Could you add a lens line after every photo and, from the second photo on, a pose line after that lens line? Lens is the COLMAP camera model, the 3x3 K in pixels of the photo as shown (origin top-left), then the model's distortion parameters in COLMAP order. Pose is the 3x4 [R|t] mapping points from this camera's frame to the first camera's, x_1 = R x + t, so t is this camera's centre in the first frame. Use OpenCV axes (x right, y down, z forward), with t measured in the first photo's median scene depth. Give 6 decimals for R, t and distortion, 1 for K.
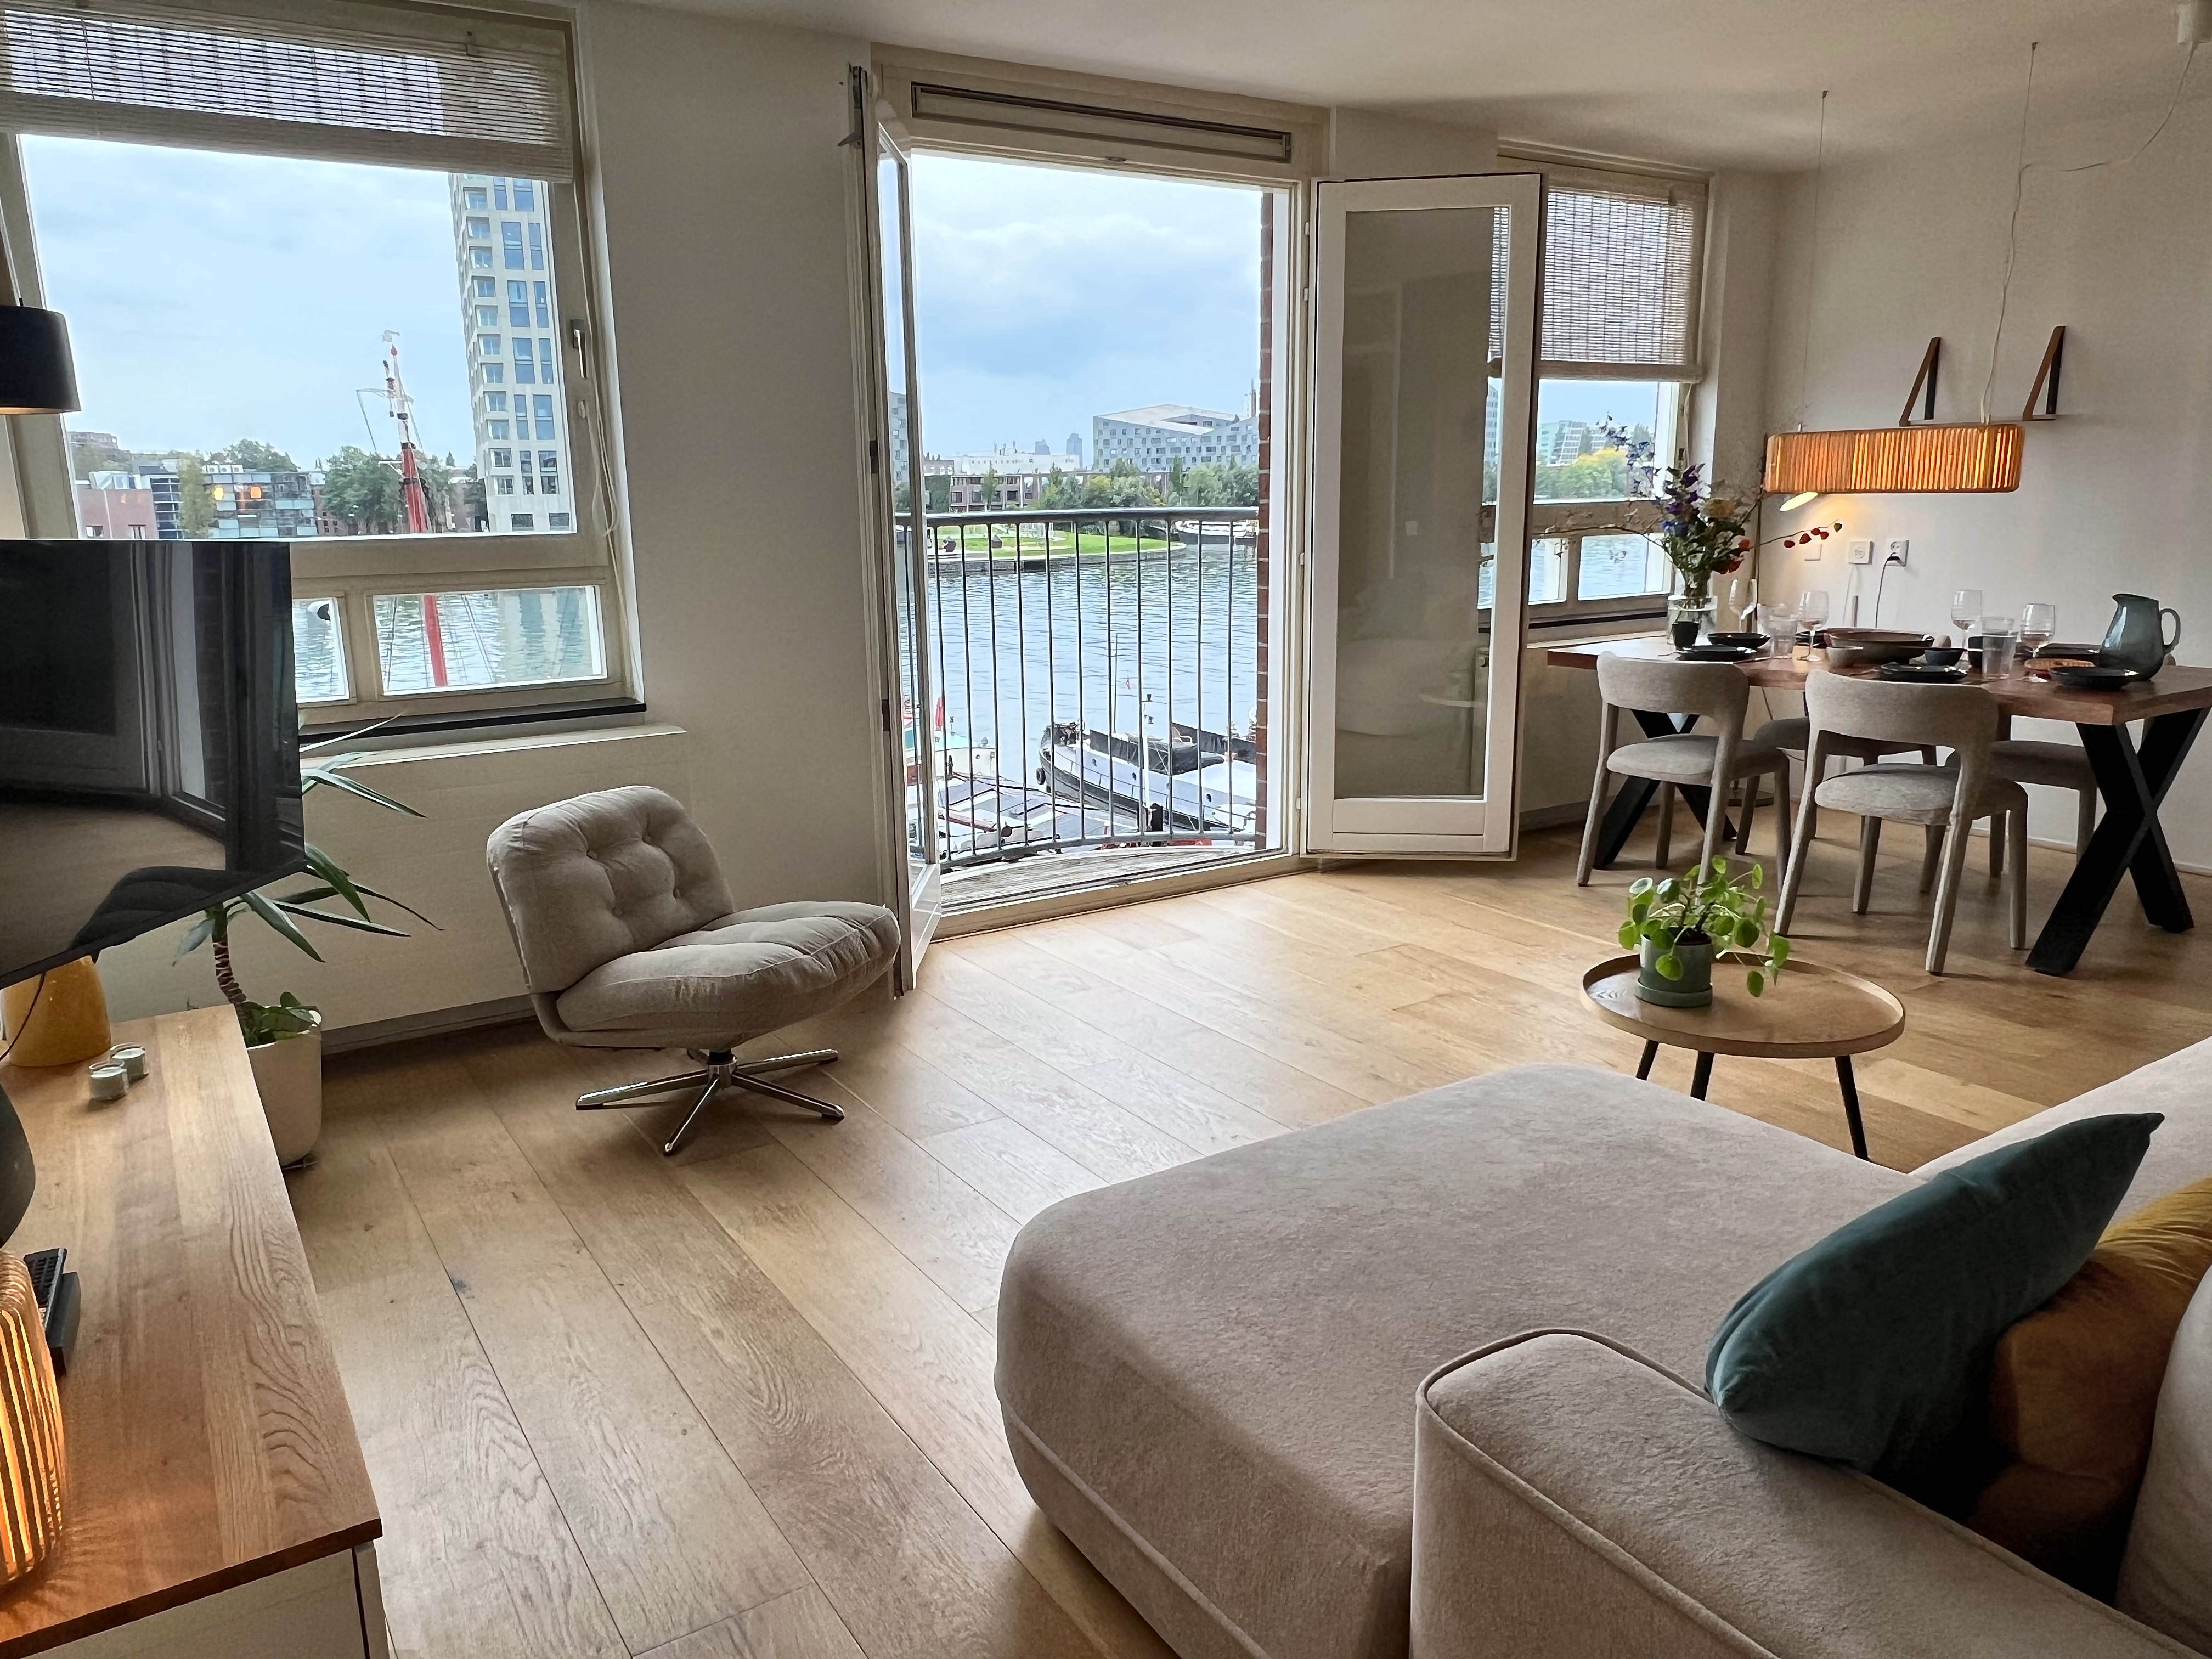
lens RADIAL K [[1550.1, 0, 1106.0], [0, 1550.1, 829.5], [0, 0, 1]] dist [-0.027260, 0.000050]
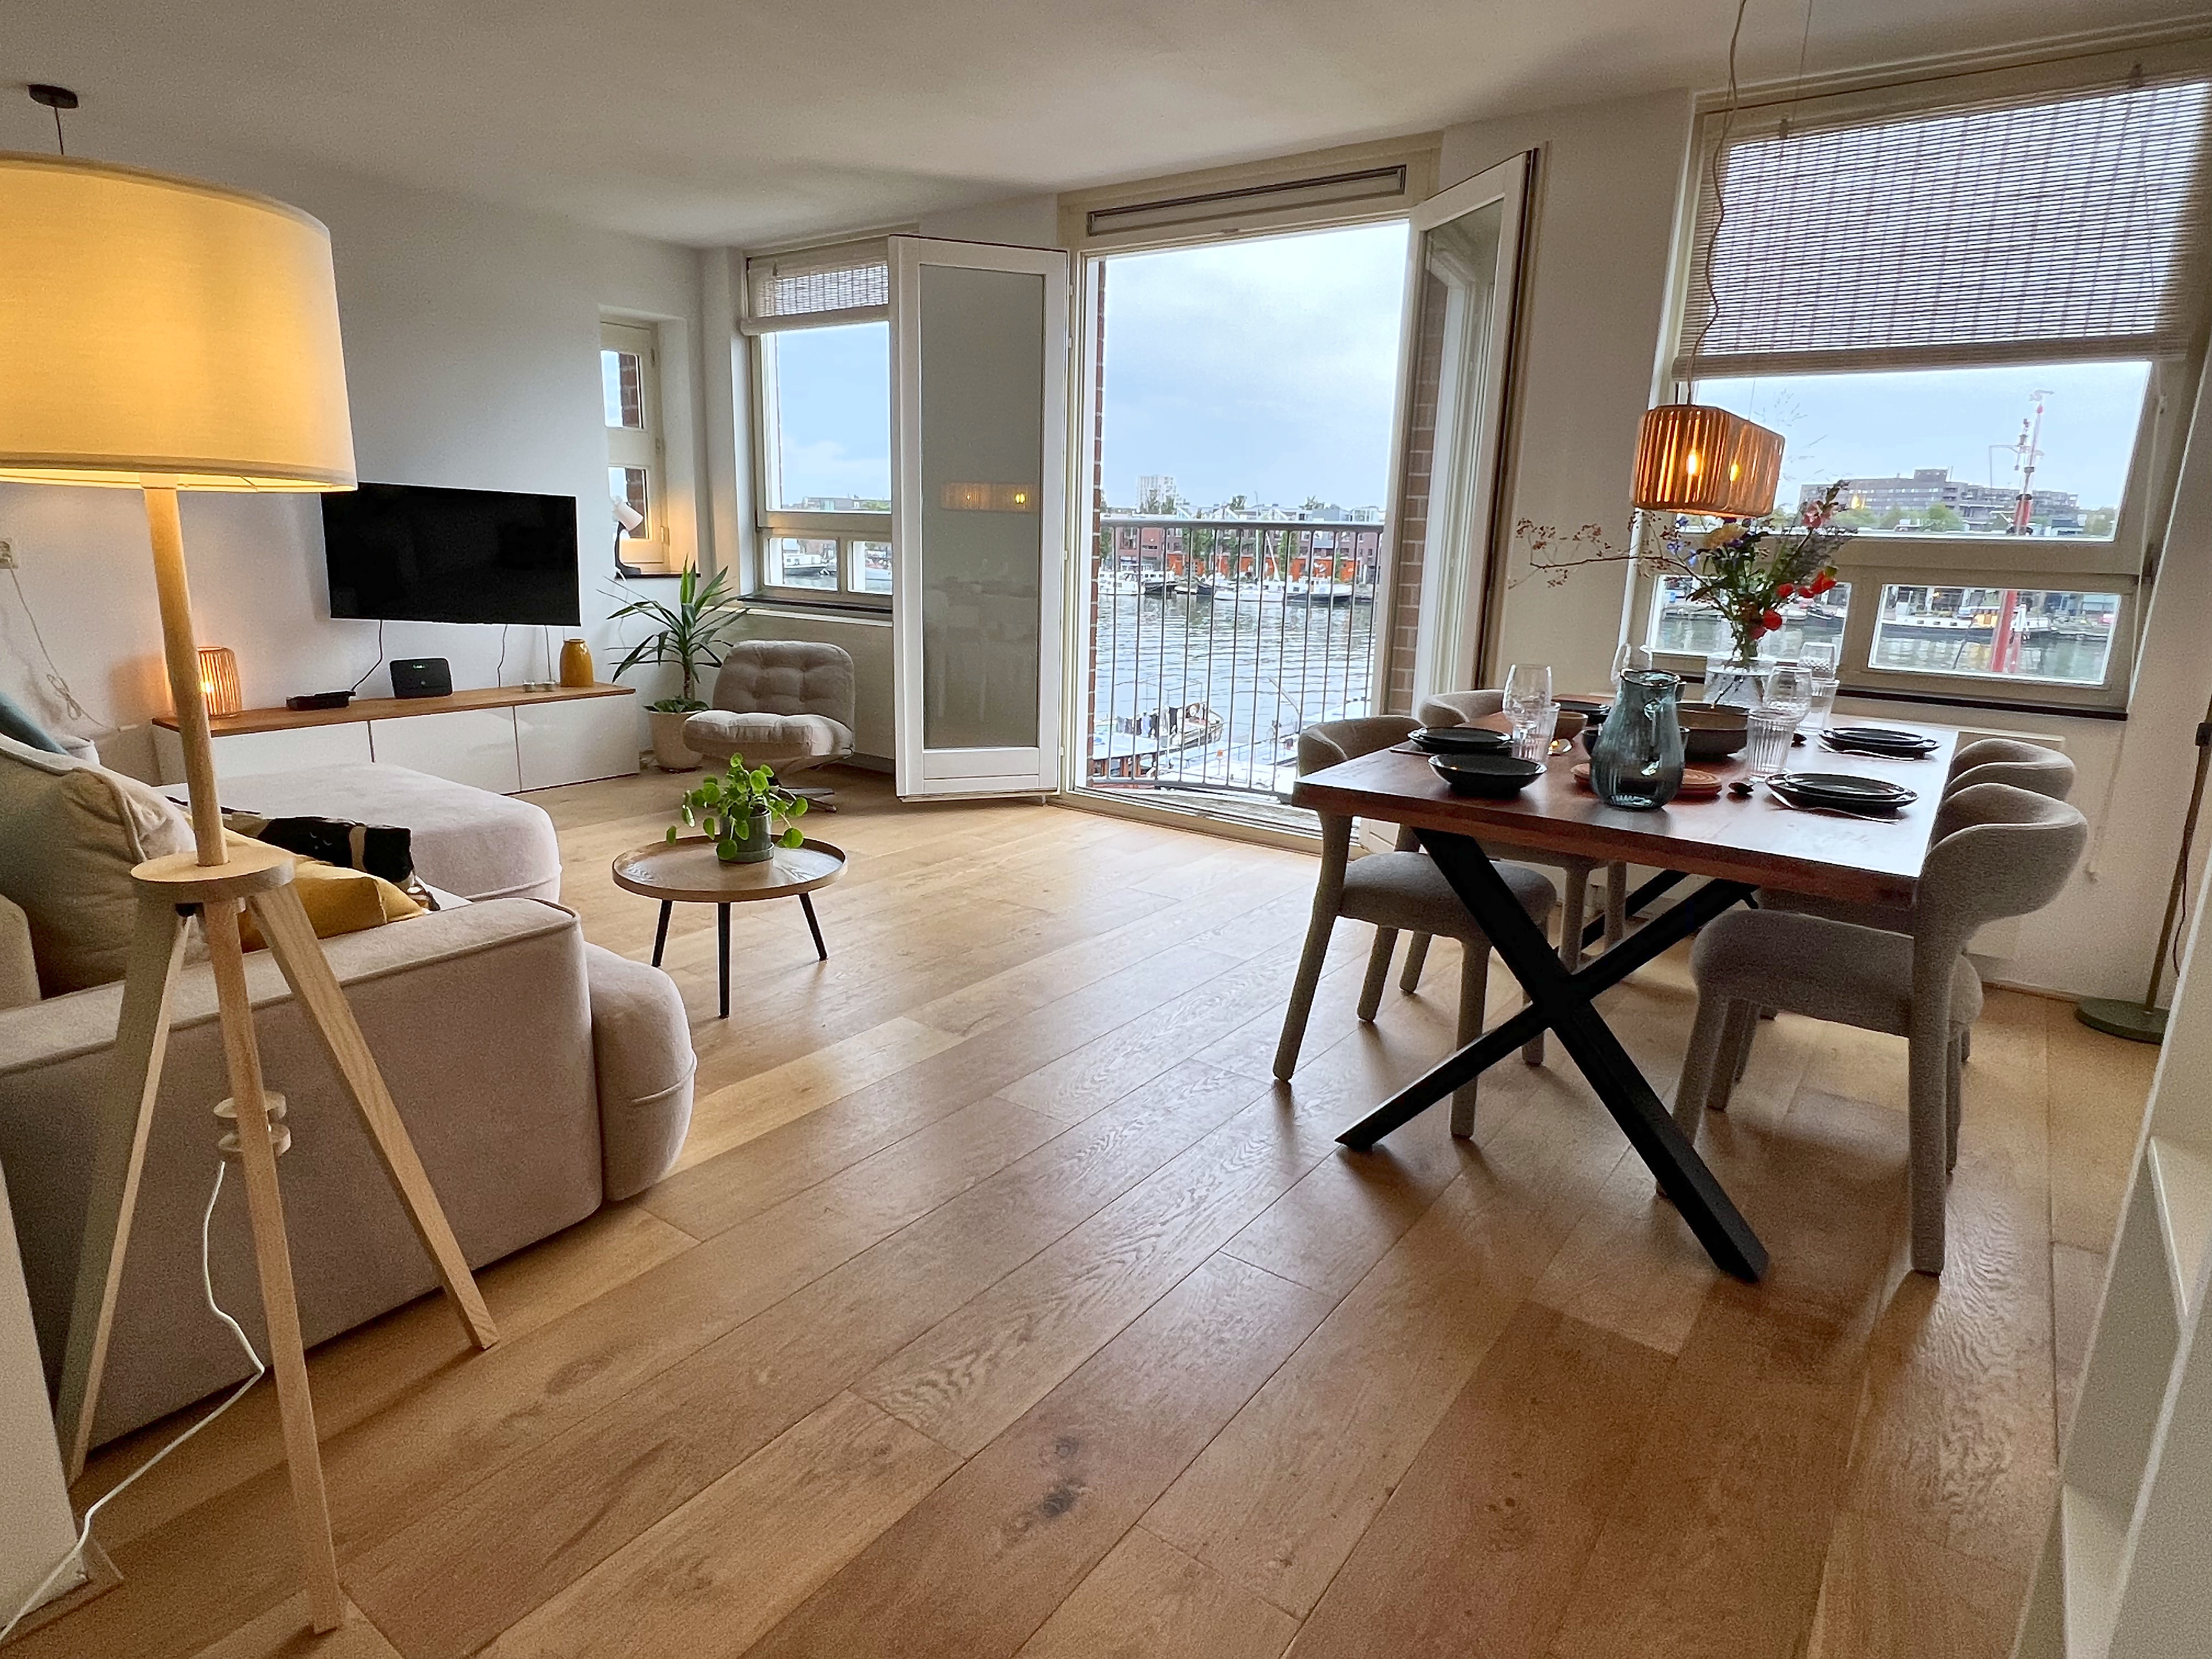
lens RADIAL K [[1236.7, 0, 1106.0], [0, 1236.7, 829.5], [0, 0, 1]] dist [0.001474, -0.010505]
pose [[0.374940, 0.244239, -0.894297, 0.918610], [-0.231013, 0.958855, 0.165017, -0.106993], [0.897805, 0.144723, 0.415935, 0.530922]]
